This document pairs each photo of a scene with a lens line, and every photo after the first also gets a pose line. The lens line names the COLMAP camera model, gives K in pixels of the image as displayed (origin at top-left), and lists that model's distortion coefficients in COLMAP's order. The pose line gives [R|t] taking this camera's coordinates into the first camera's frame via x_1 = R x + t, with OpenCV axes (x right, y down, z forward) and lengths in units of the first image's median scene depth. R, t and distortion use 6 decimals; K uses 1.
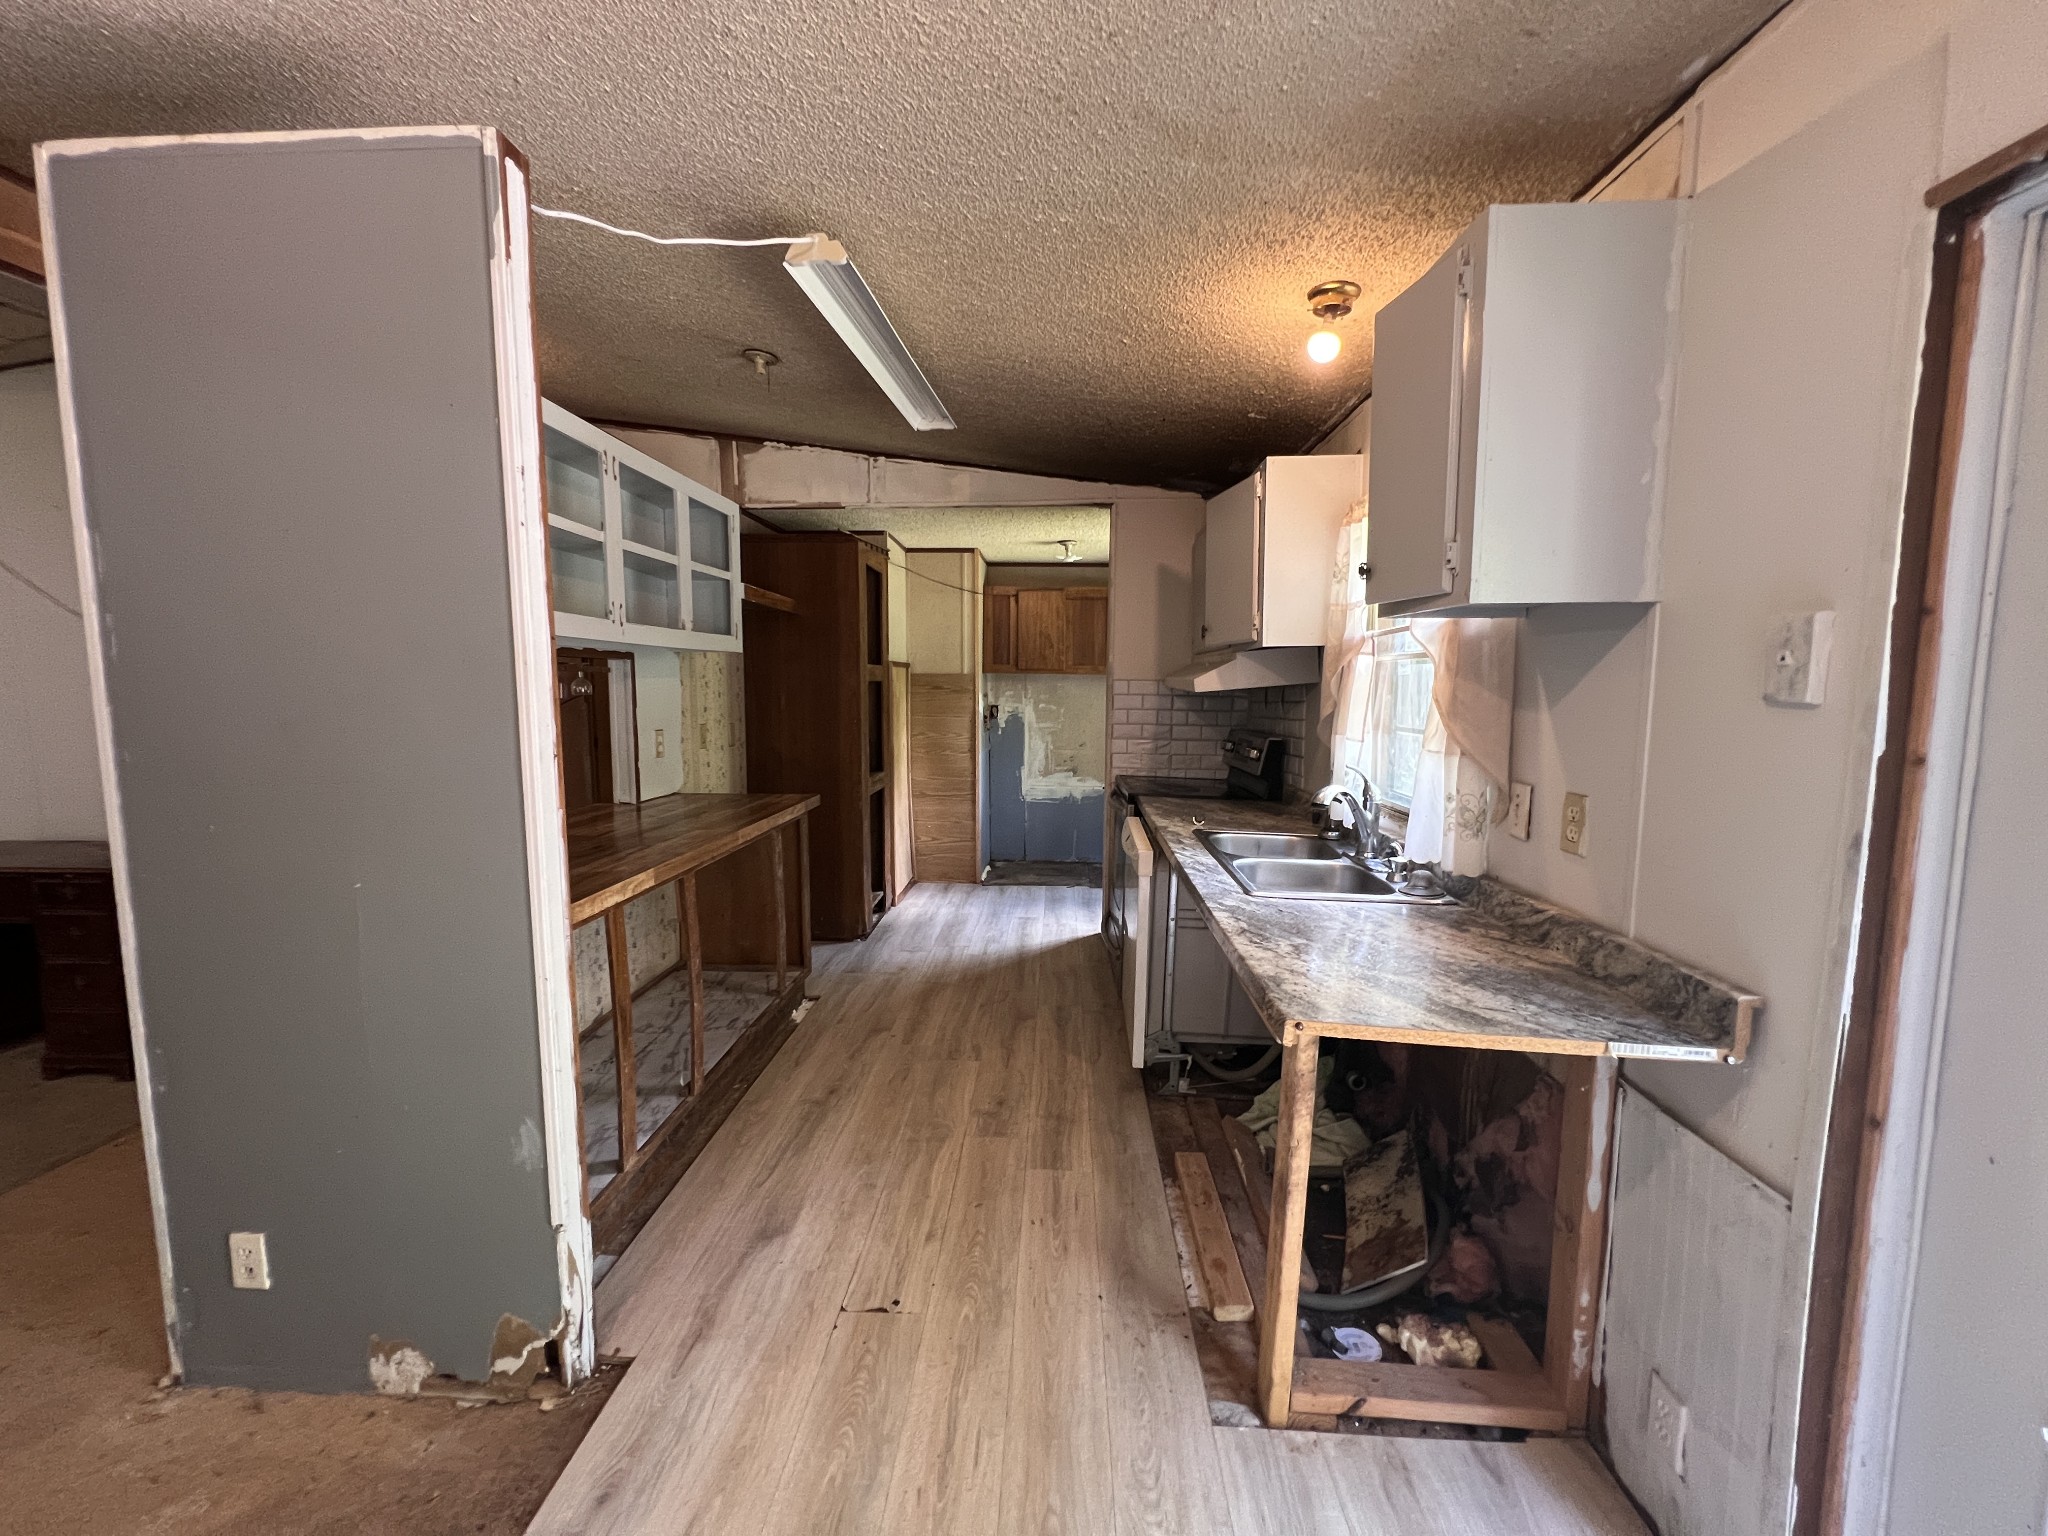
lens RADIAL K [[818.4, 0, 1026.3], [0, 818.4, 770.8], [0, 0, 1]] dist [-0.001159, 0.000068]
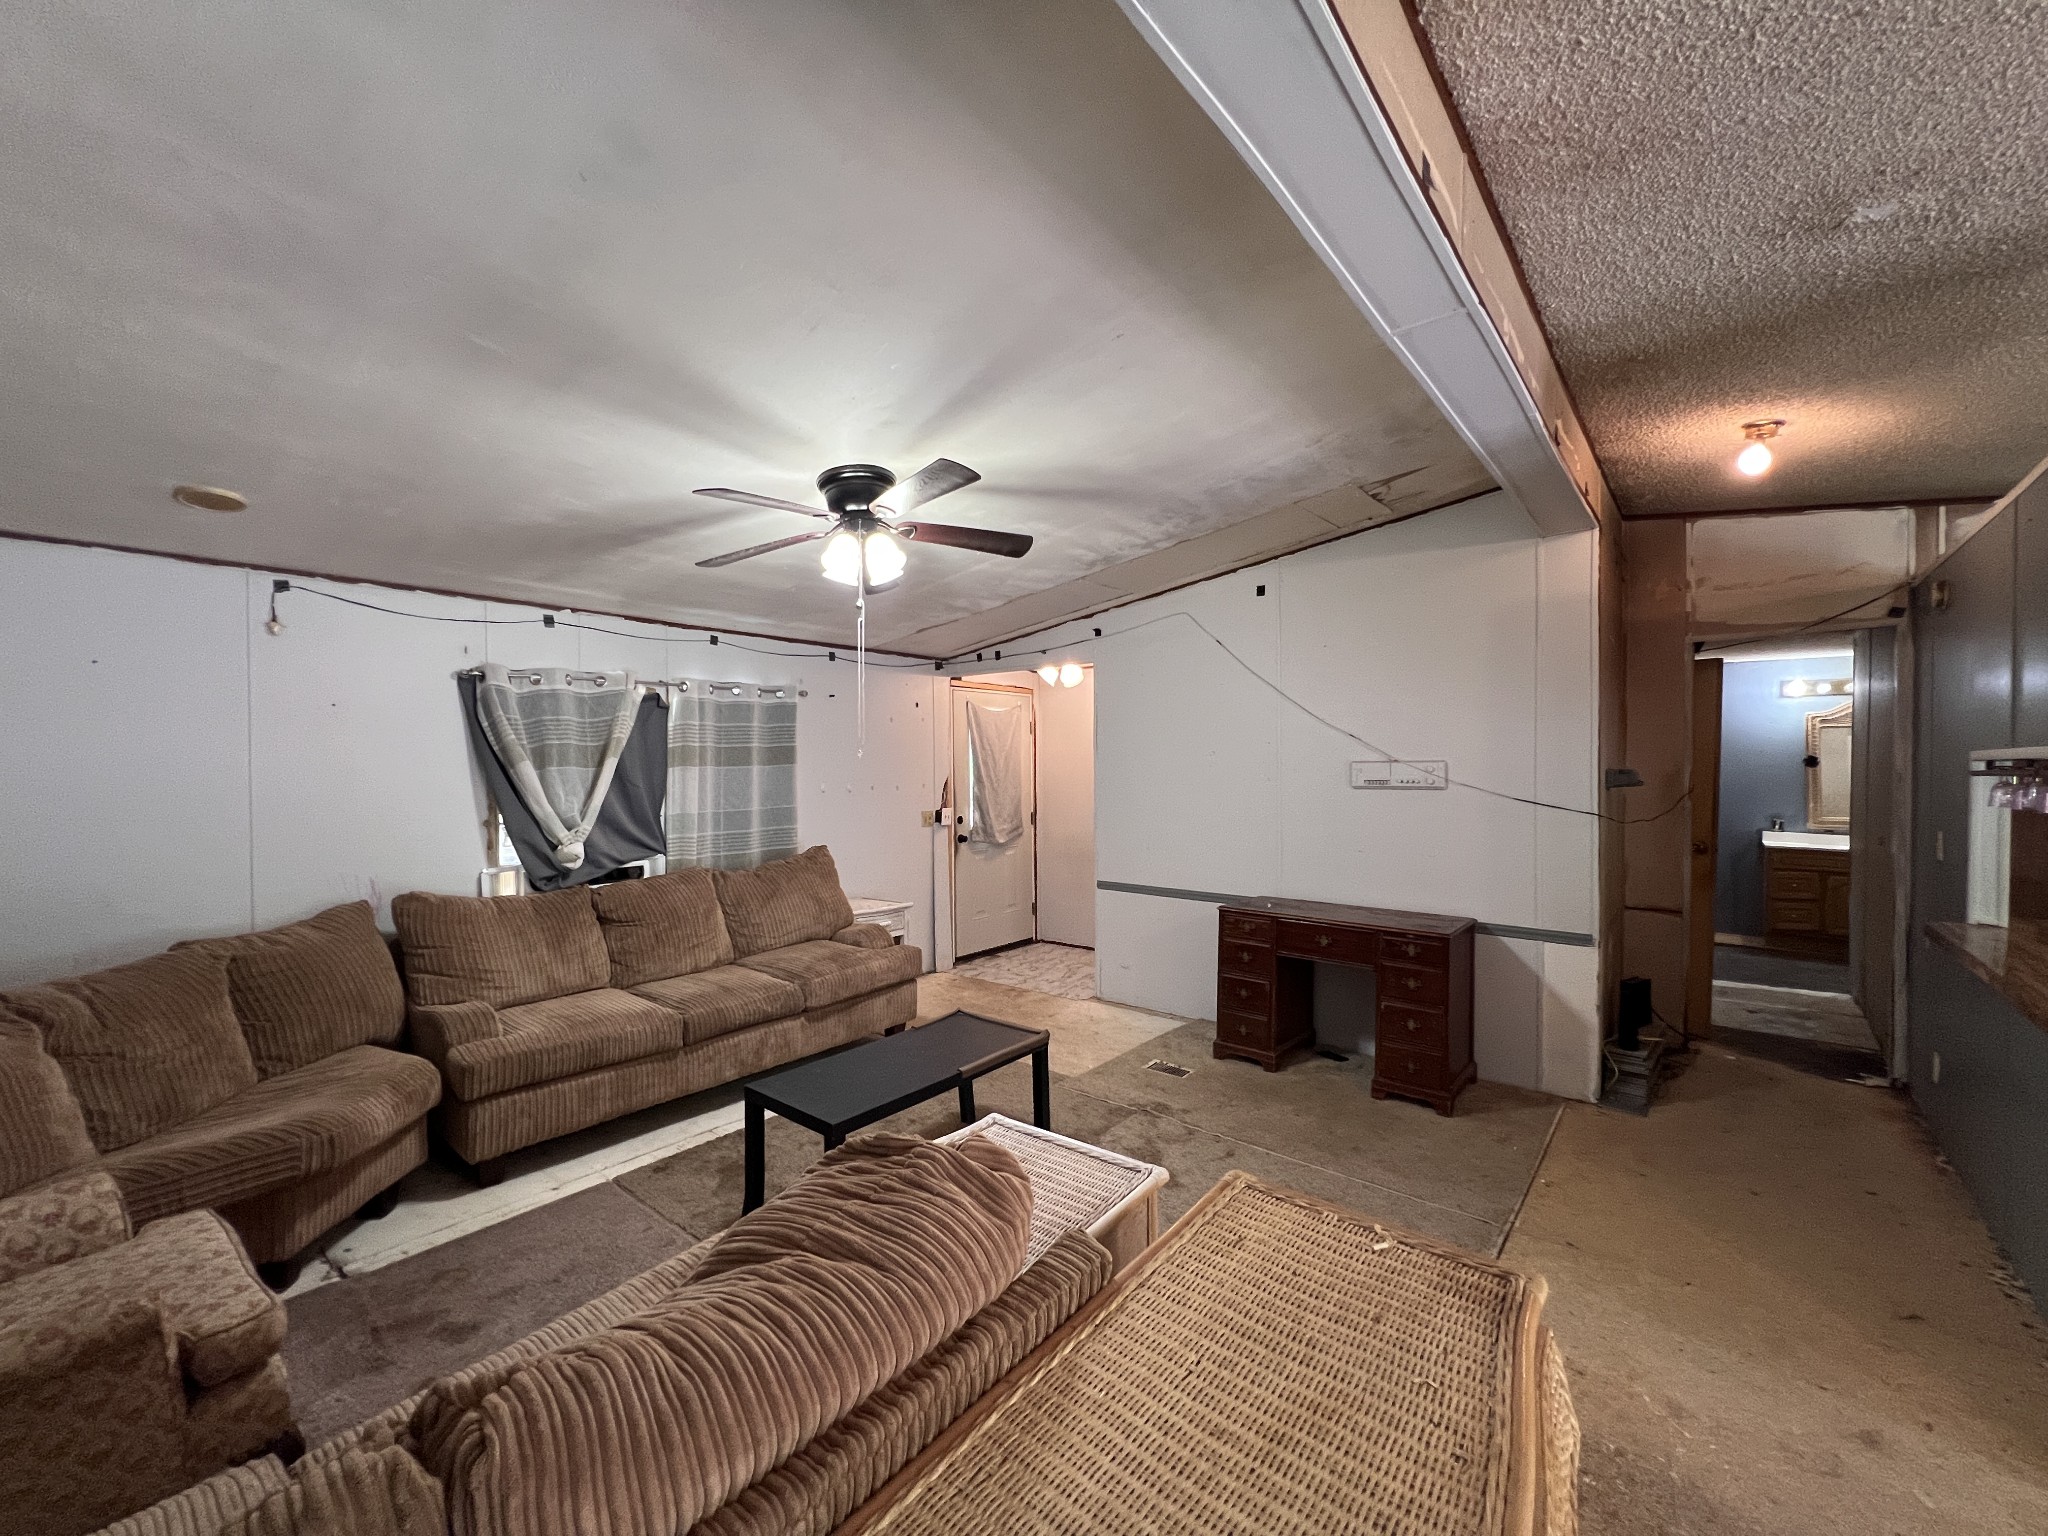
lens RADIAL K [[818.4, 0, 1026.3], [0, 818.4, 770.8], [0, 0, 1]] dist [-0.001159, 0.000068]
pose [[0.791436, 0.005399, -0.611229, -0.595281], [-0.066183, 0.994839, -0.076908, 0.008431], [0.607659, 0.101321, 0.787709, -0.247614]]
